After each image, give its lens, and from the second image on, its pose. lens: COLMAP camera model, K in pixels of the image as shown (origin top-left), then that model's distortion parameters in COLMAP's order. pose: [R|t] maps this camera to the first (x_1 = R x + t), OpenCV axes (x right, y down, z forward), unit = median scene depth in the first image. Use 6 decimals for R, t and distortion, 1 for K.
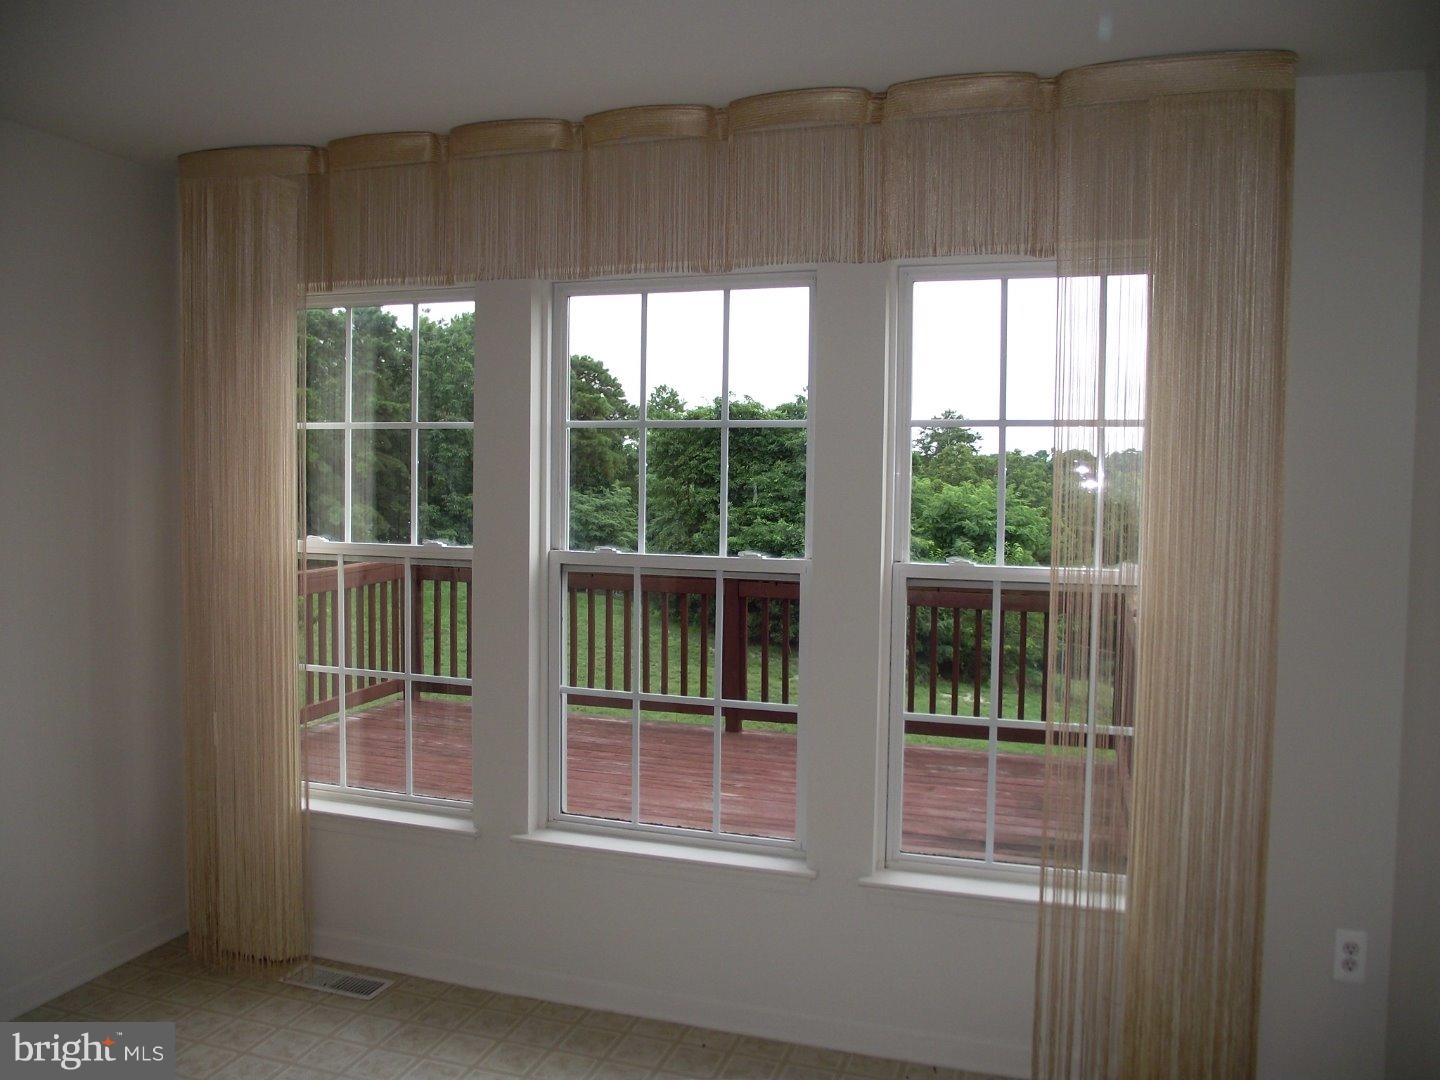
lens RADIAL K [[1138.8, 0, 733.5], [0, 1138.8, 532.1], [0, 0, 1]] dist [-0.058297, 0.005135]
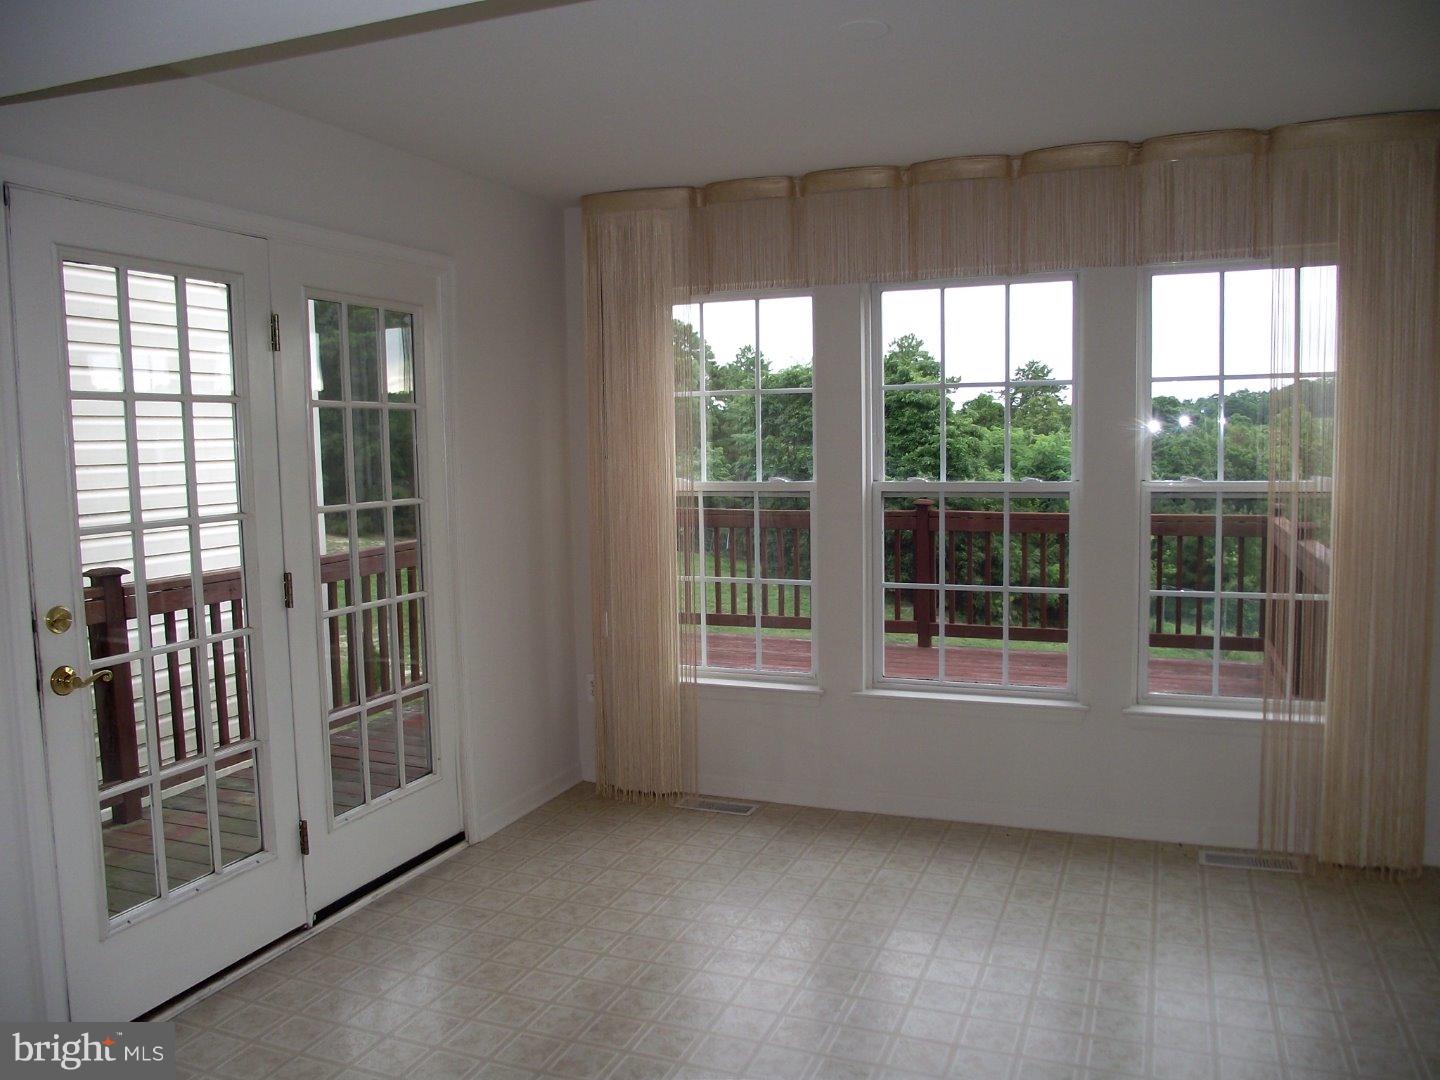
lens RADIAL K [[1134.9, 0, 722.7], [0, 1134.9, 522.3], [0, 0, 1]] dist [-0.088252, 0.064076]
pose [[0.996561, -0.024904, -0.079028, -0.249910], [0.027067, 0.999284, 0.026423, 0.025170], [0.078313, -0.028471, 0.996522, -0.375617]]
